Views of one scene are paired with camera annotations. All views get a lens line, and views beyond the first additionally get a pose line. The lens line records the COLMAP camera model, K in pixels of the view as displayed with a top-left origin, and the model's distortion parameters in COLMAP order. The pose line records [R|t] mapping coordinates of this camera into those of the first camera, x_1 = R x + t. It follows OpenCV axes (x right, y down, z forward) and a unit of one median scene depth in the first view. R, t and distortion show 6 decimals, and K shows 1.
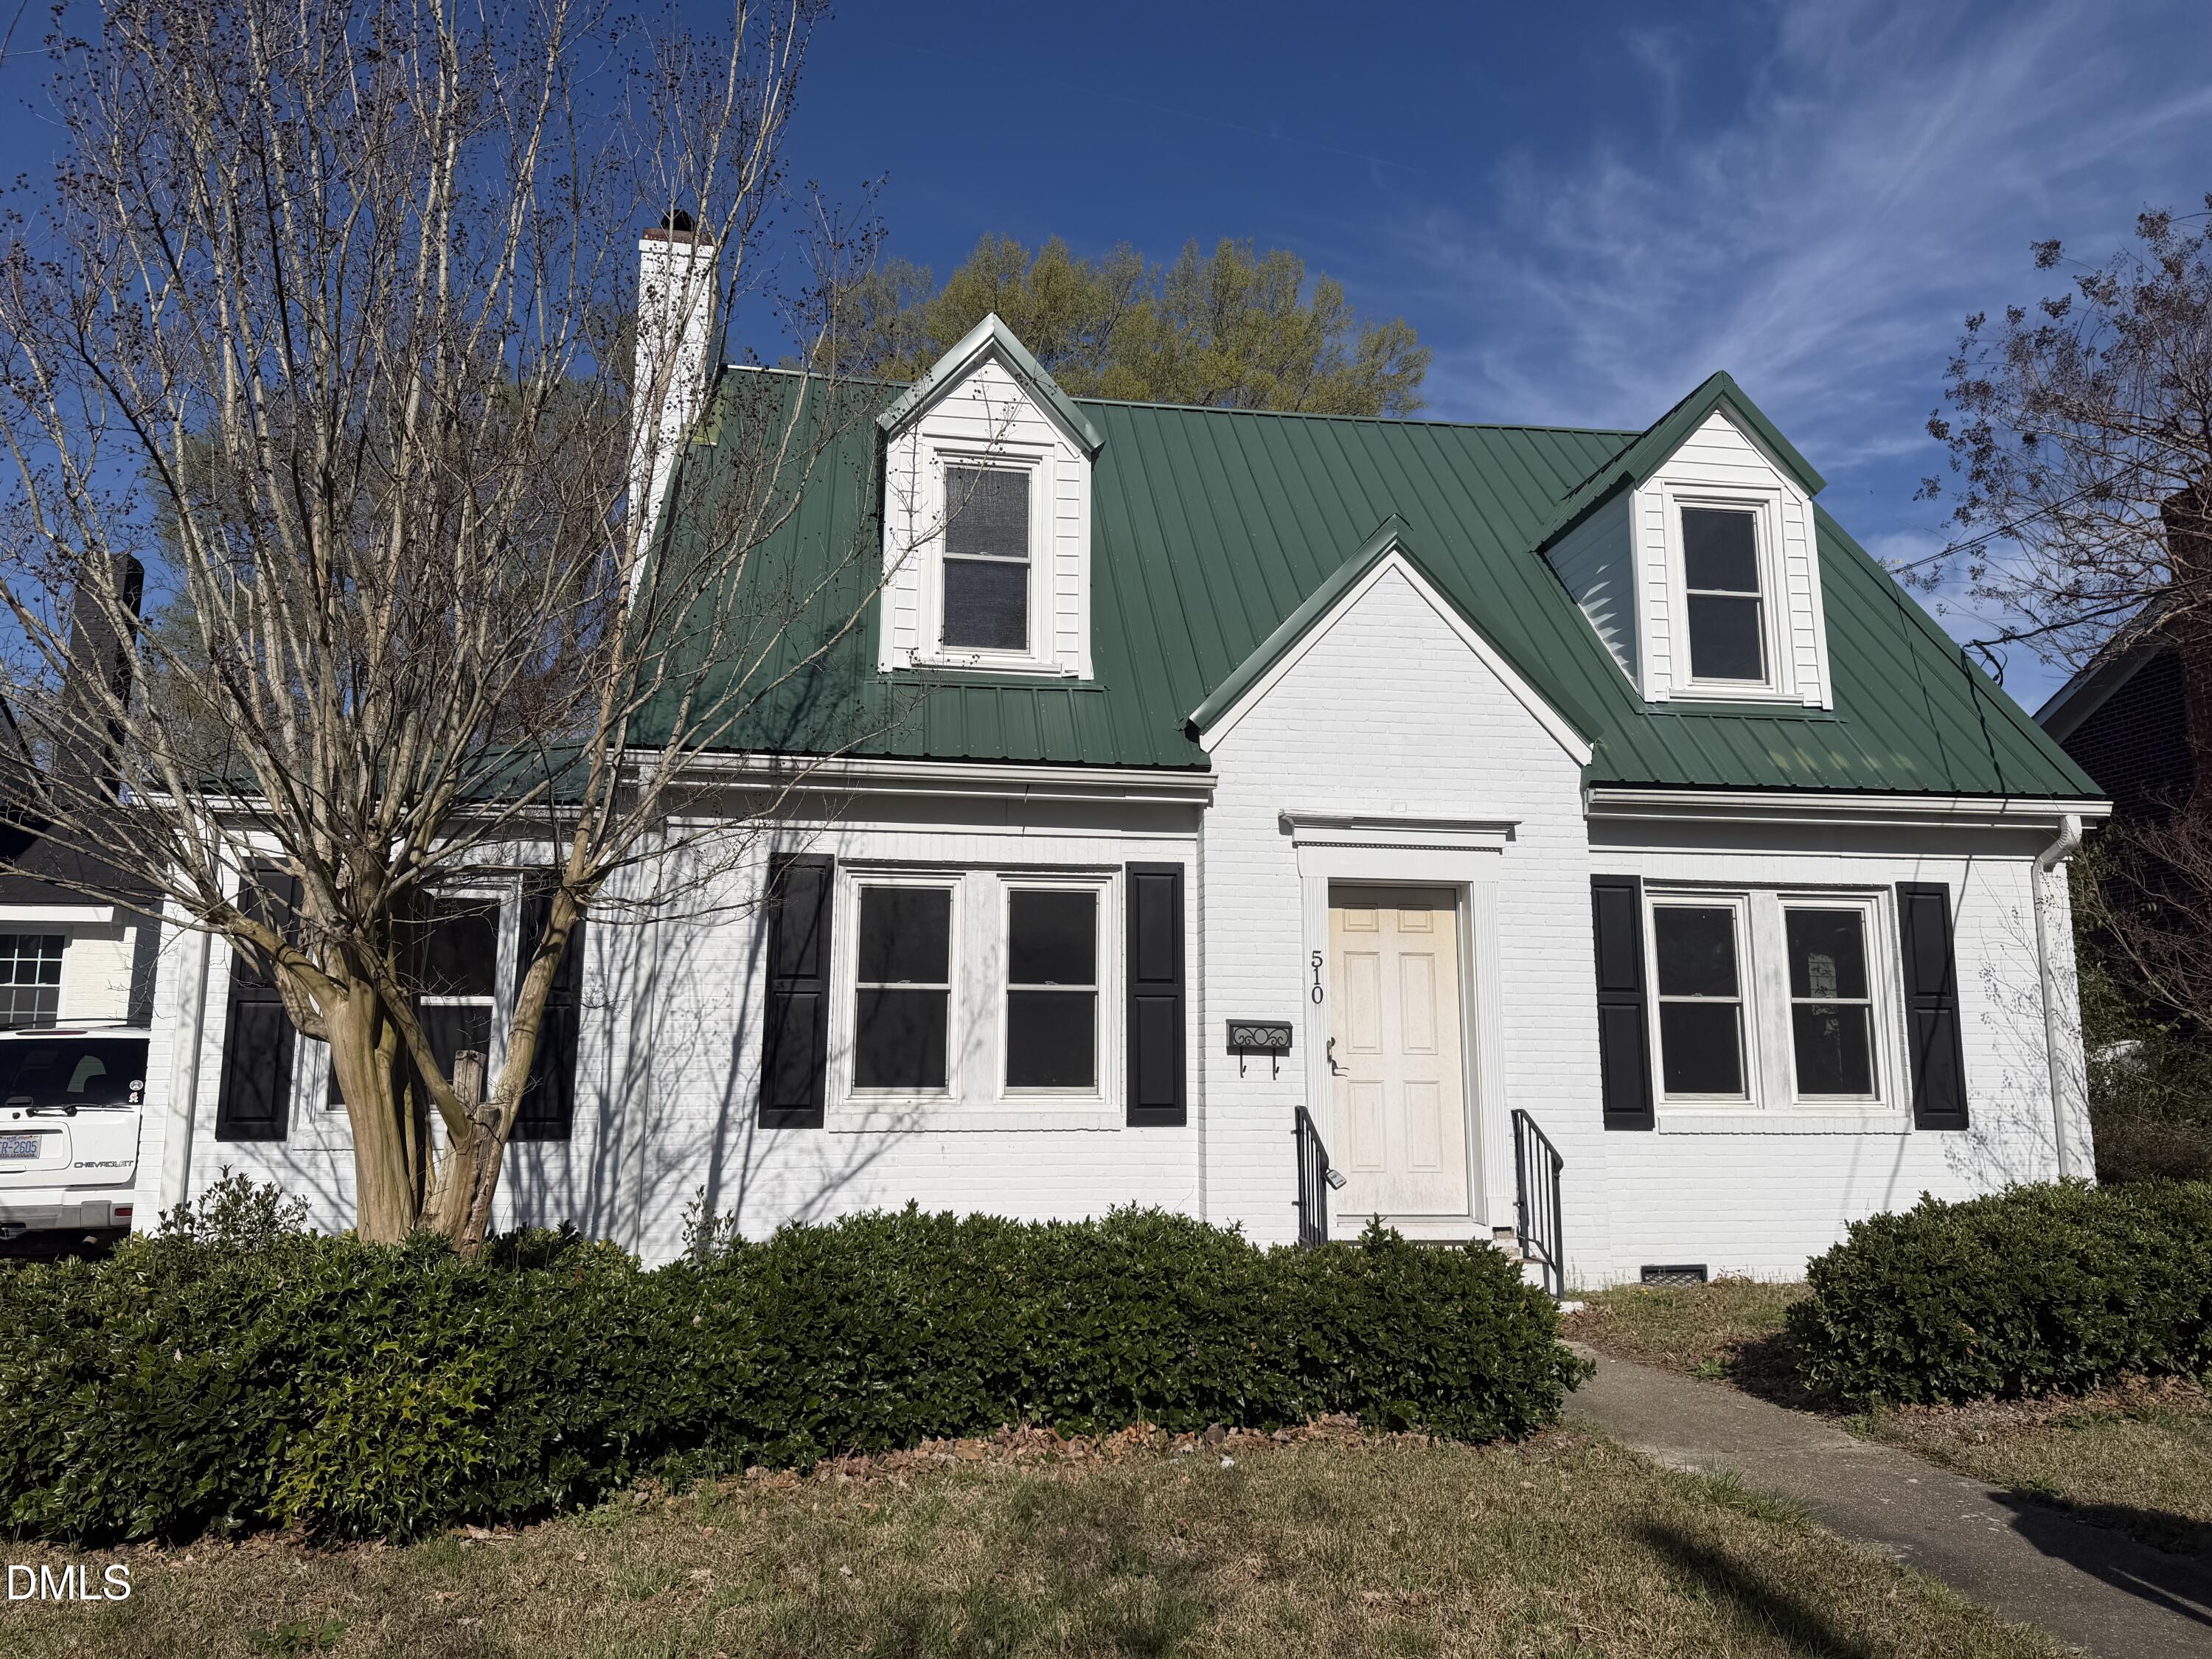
lens RADIAL K [[1552.7, 0, 1125.1], [0, 1552.7, 830.5], [0, 0, 1]] dist [0.020394, -0.033345]
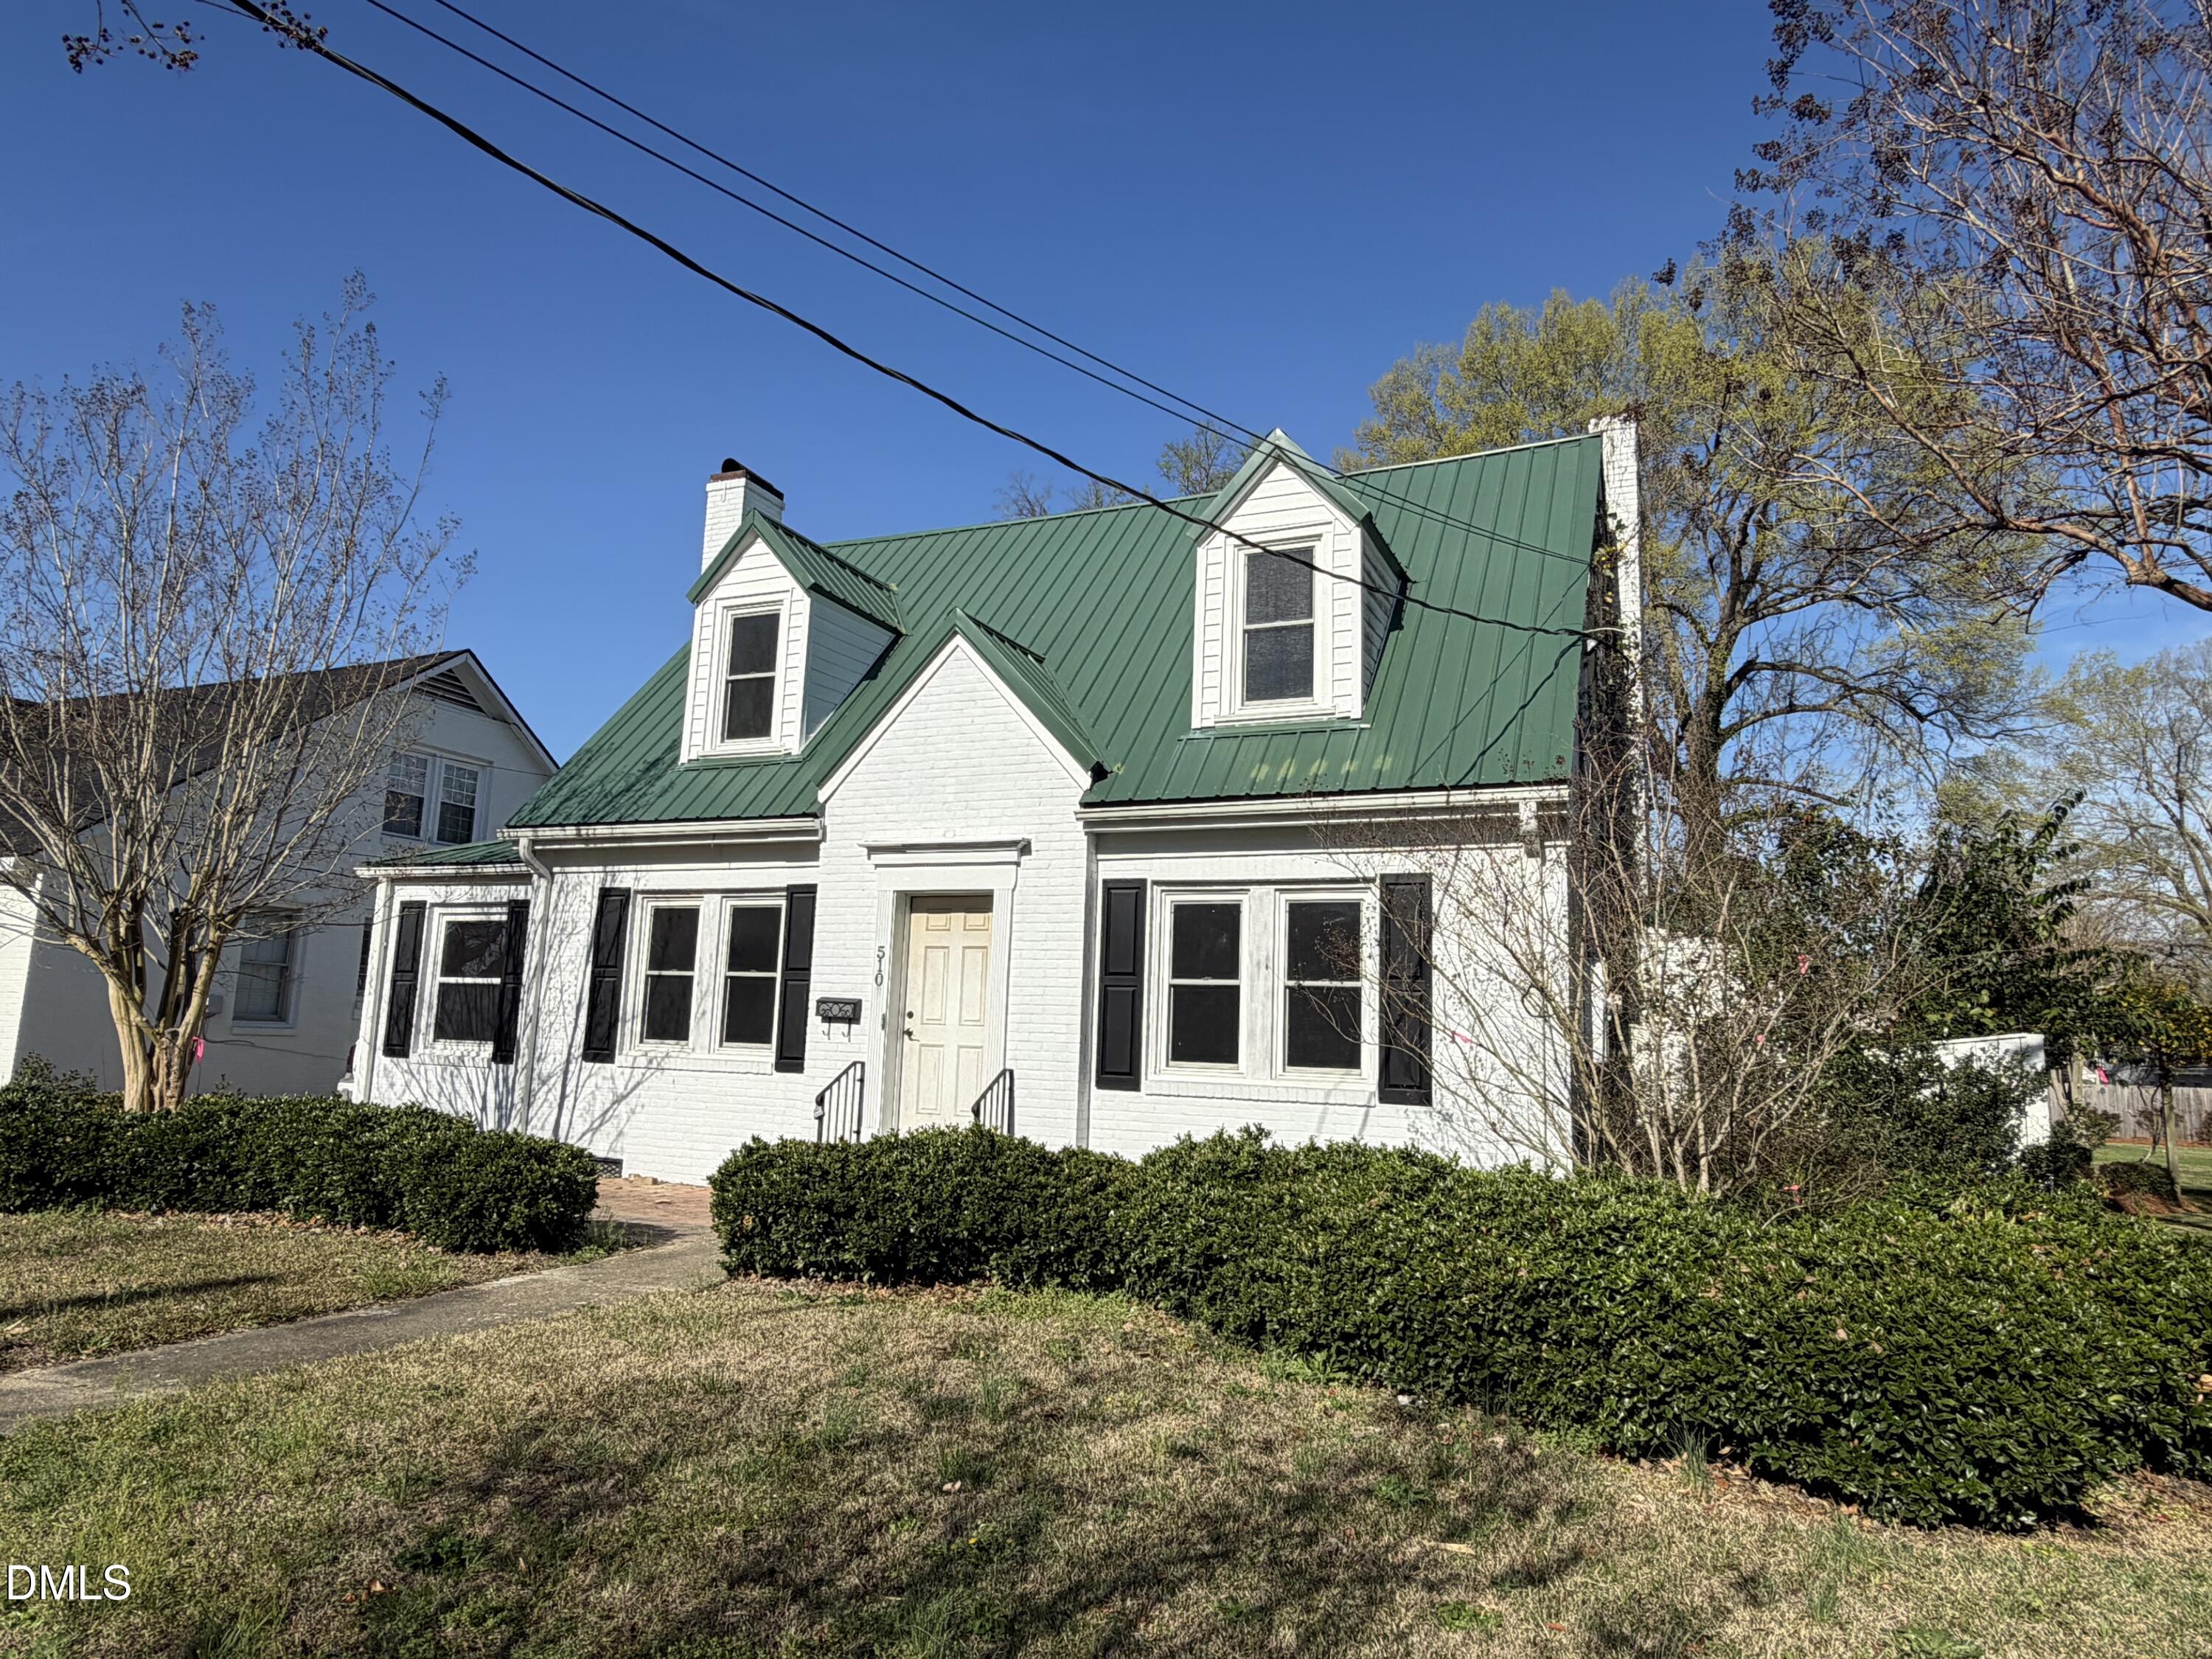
lens RADIAL K [[1303.9, 0, 1160.8], [0, 1303.9, 861.4], [0, 0, 1]] dist [-0.041649, -0.001486]
pose [[0.860728, -0.045883, -0.506993, 0.873433], [0.053293, 0.998579, 0.000106, 0.016942], [0.506267, -0.027111, 0.861950, 0.155386]]
